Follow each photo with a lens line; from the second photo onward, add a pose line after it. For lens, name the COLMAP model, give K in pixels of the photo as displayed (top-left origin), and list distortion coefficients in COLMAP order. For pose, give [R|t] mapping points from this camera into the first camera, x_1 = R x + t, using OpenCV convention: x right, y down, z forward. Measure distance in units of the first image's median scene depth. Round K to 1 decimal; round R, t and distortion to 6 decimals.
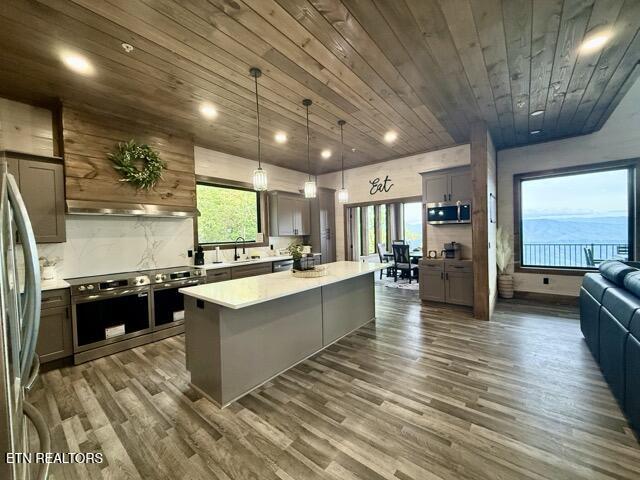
lens RADIAL K [[255.2, 0, 318.4], [0, 255.2, 238.2], [0, 0, 1]] dist [-0.001783, 0.000147]
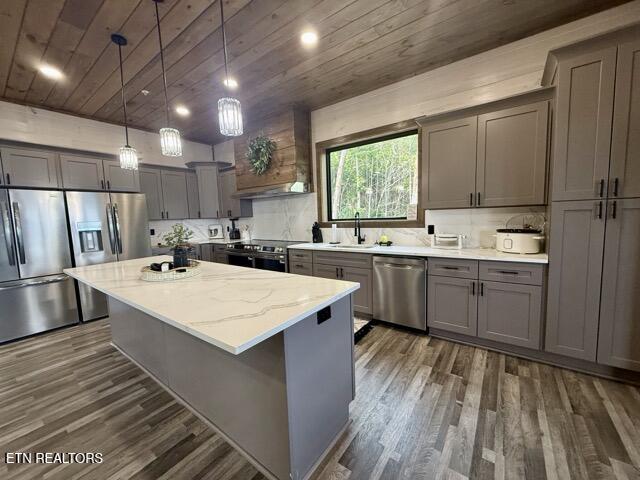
lens RADIAL K [[255.2, 0, 317.2], [0, 255.2, 238.0], [0, 0, 1]] dist [-0.001783, 0.000147]
pose [[0.053490, 0.105874, -0.992940, 0.636376], [0.014792, 0.994170, 0.106802, -0.015925], [0.998459, -0.020400, 0.051612, 1.333760]]
